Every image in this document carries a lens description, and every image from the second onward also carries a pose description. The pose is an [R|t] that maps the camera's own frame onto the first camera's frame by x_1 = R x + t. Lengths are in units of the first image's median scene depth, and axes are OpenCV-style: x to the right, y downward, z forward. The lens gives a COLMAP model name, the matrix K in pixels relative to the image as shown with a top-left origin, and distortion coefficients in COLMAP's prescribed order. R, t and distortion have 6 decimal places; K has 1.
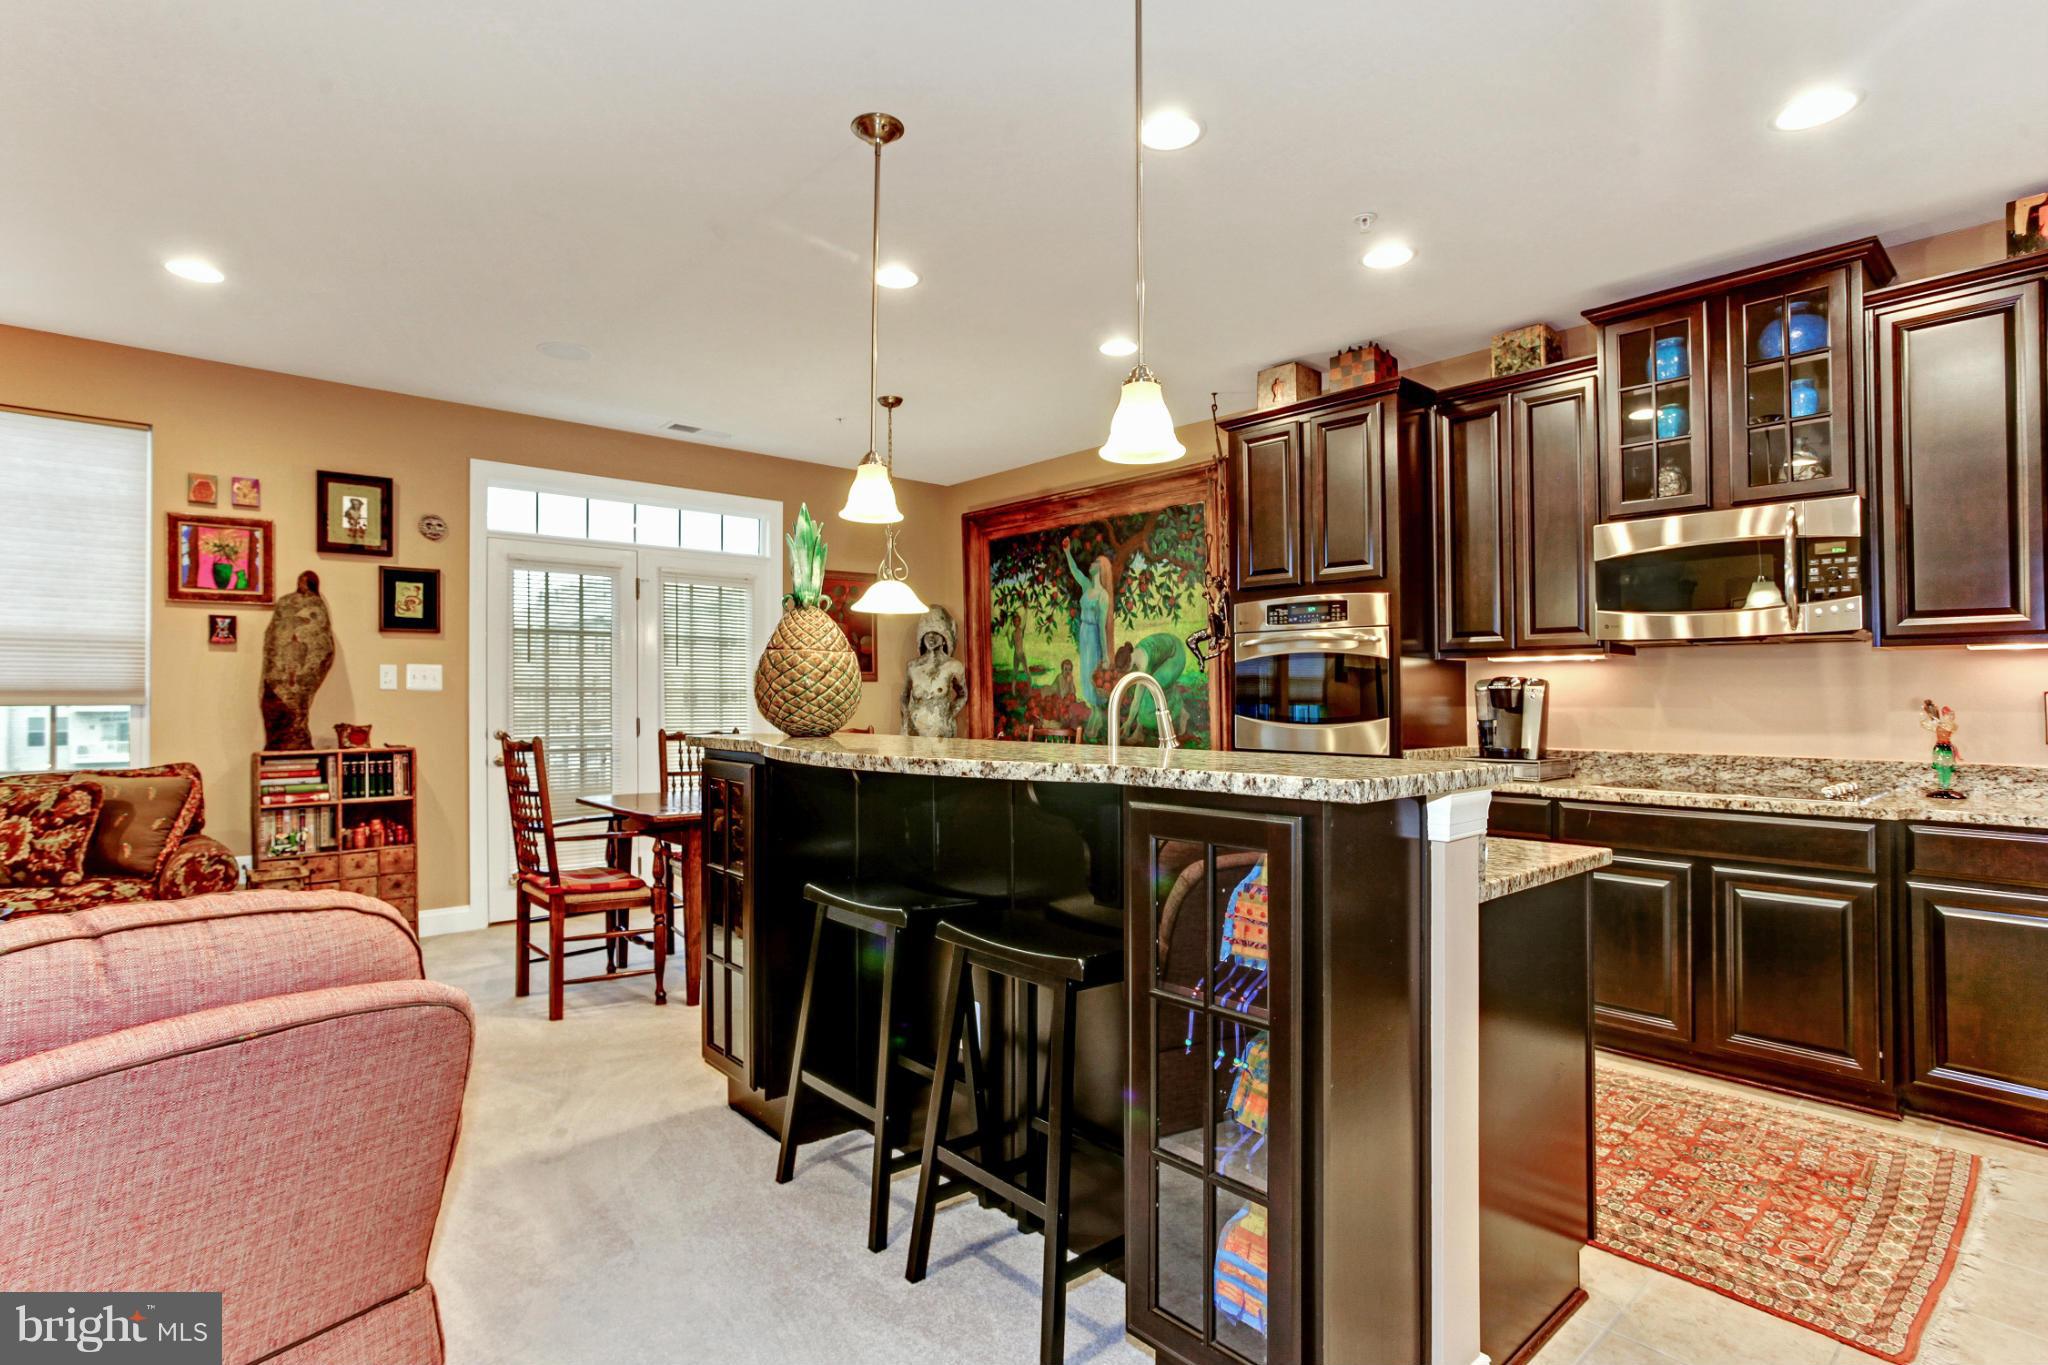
lens RADIAL K [[1021.9, 0, 1004.8], [0, 1021.9, 699.3], [0, 0, 1]] dist [-0.052232, 0.029267]
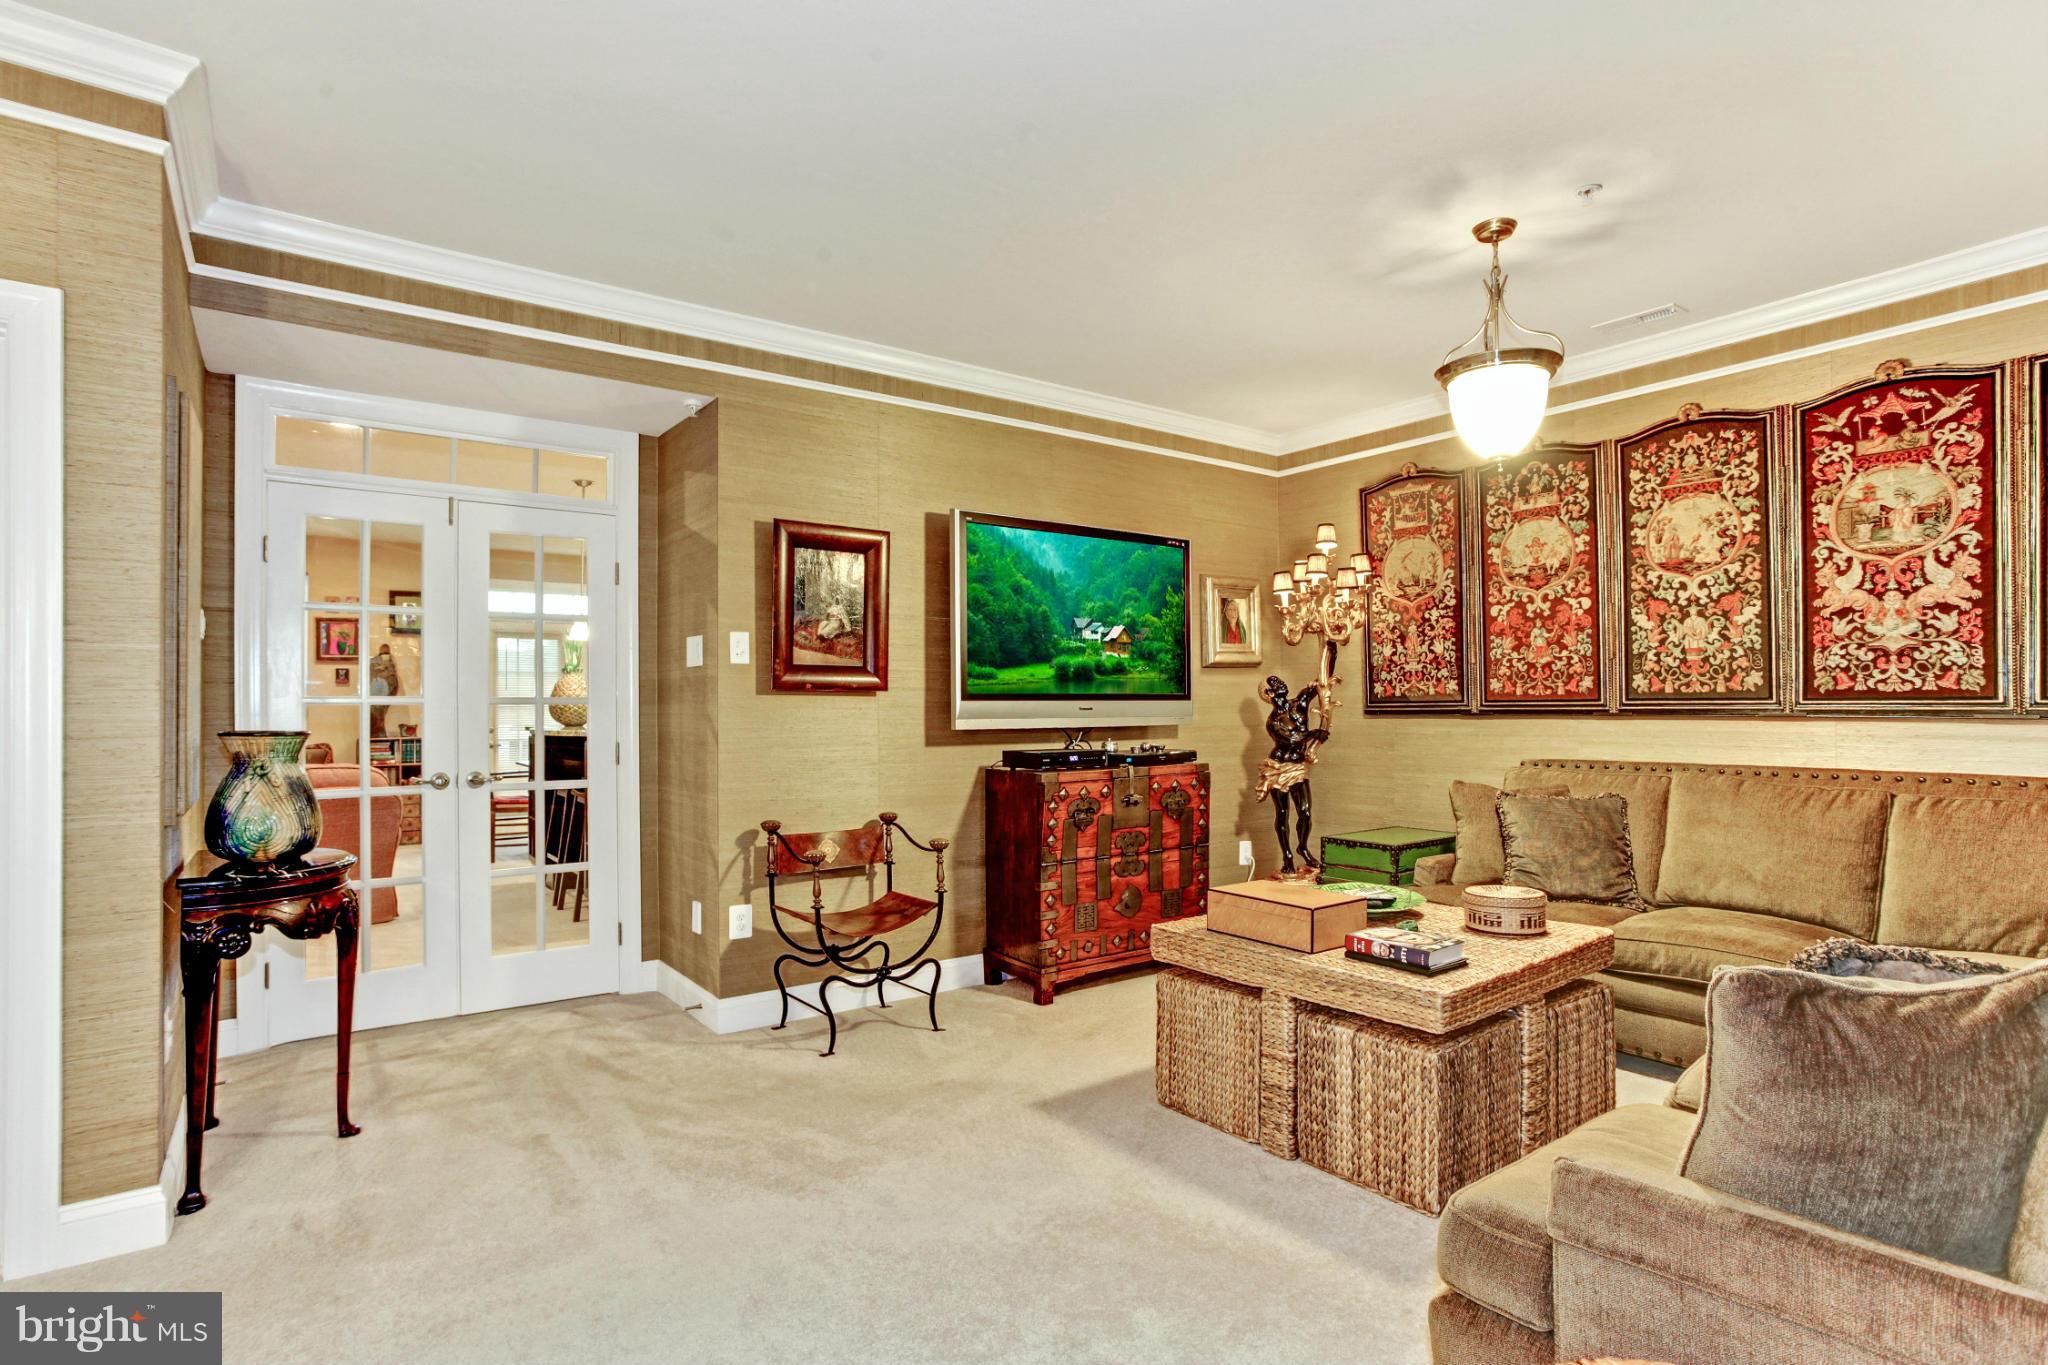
lens RADIAL K [[1021.9, 0, 1040.9], [0, 1021.9, 691.1], [0, 0, 1]] dist [-0.052232, 0.029267]
pose [[0.997877, -0.008222, -0.064608, 0.675748], [0.007227, 0.999852, -0.015621, 0.000244], [0.064727, 0.015121, 0.997788, -0.828060]]
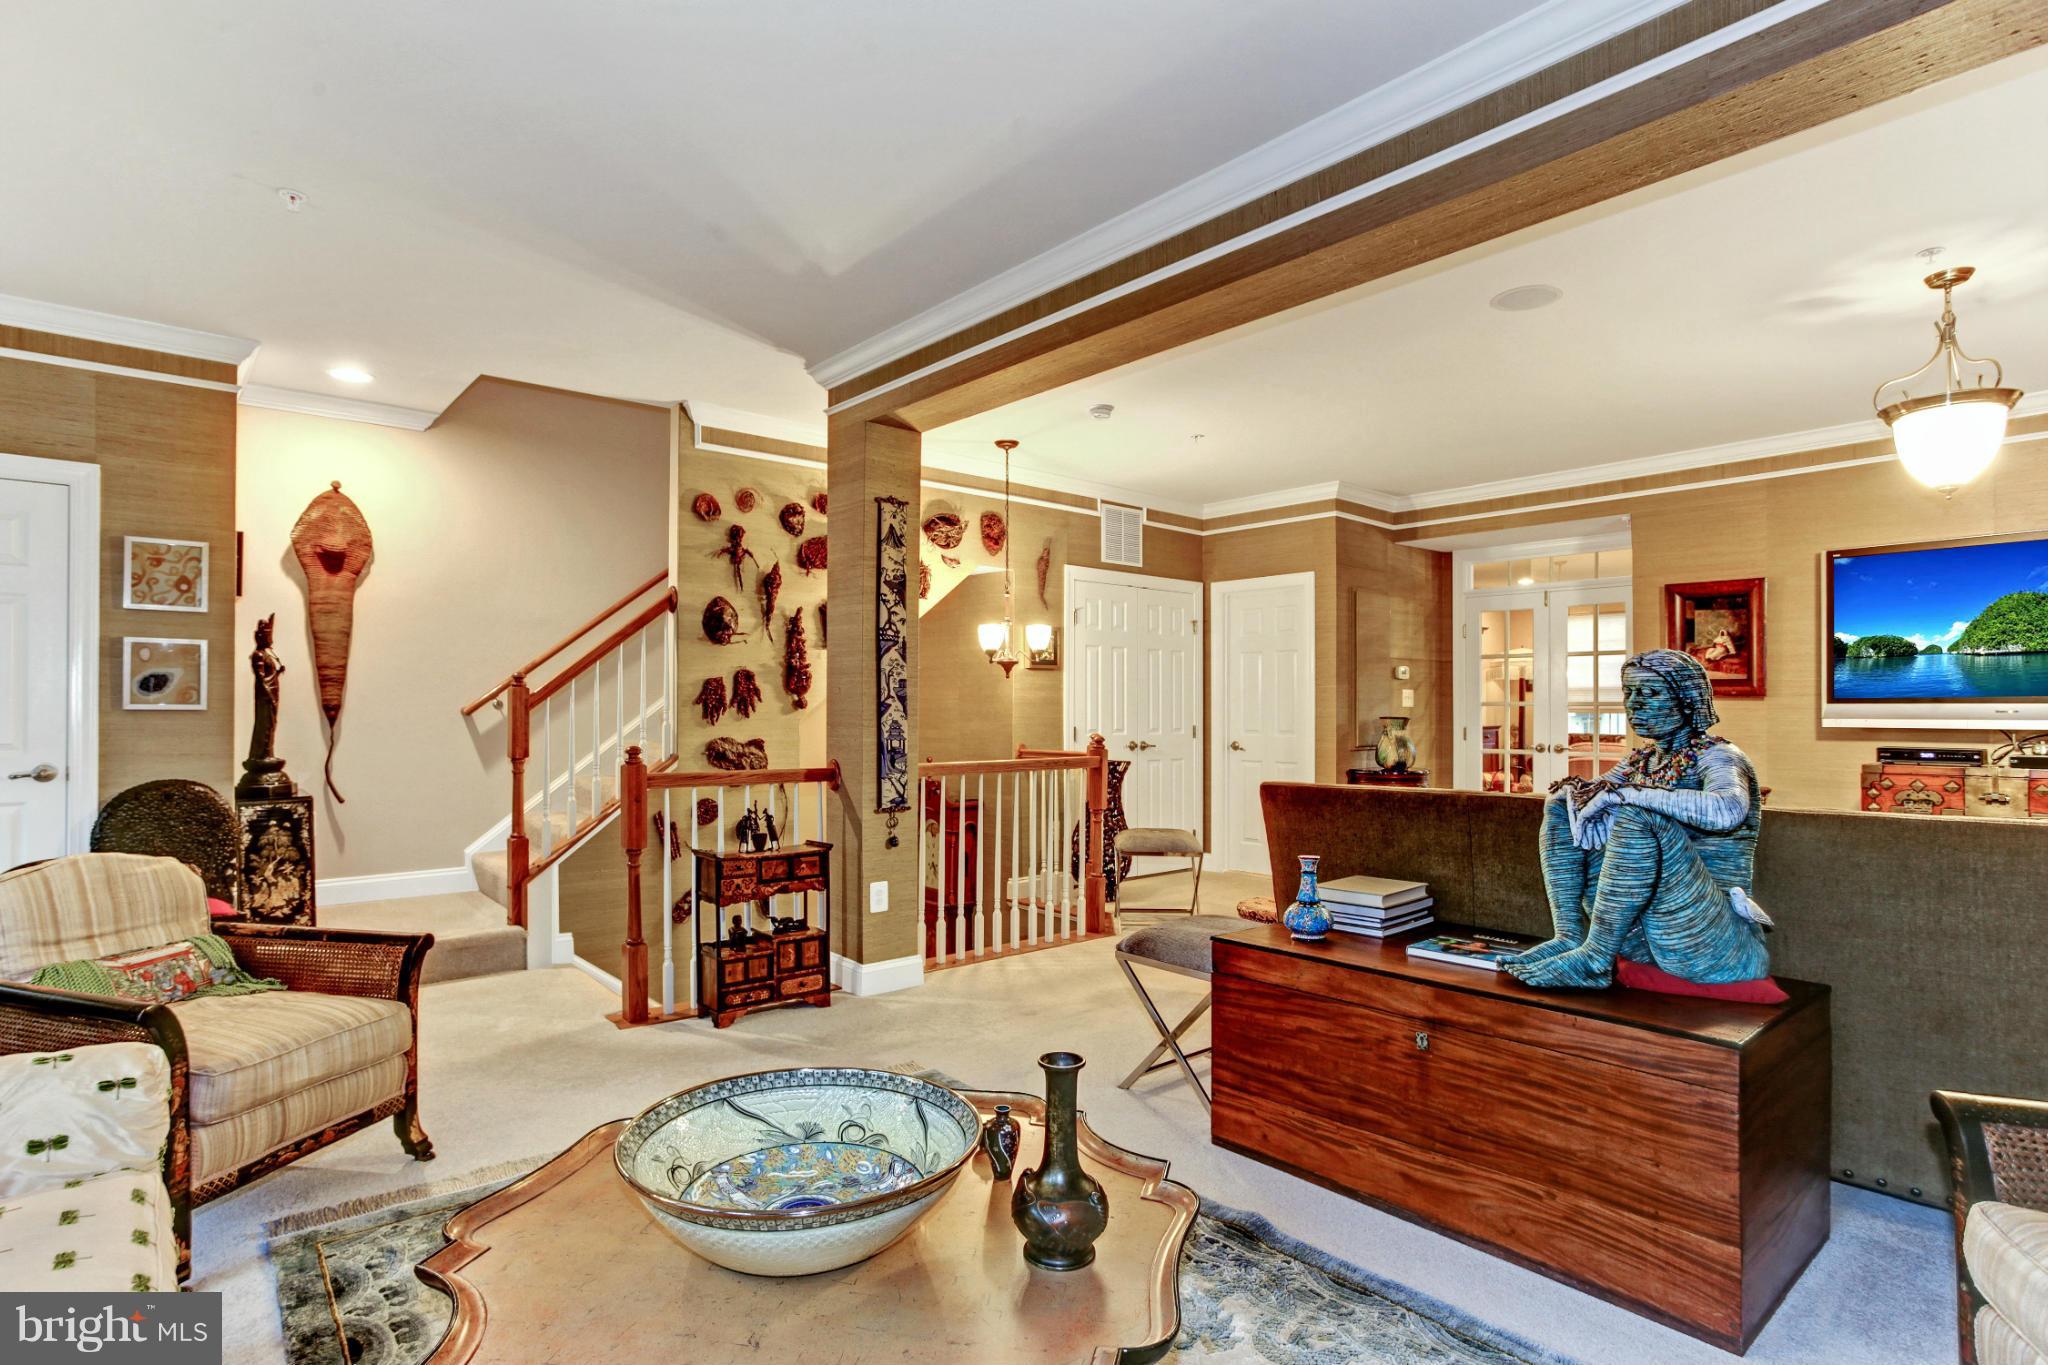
lens RADIAL K [[1021.9, 0, 1018.6], [0, 1021.9, 691.7], [0, 0, 1]] dist [-0.052232, 0.029267]
pose [[0.012882, -0.019074, -0.999735, 1.641312], [0.000915, 0.999818, -0.019063, 0.001130], [0.999917, -0.000670, 0.012897, -0.835424]]
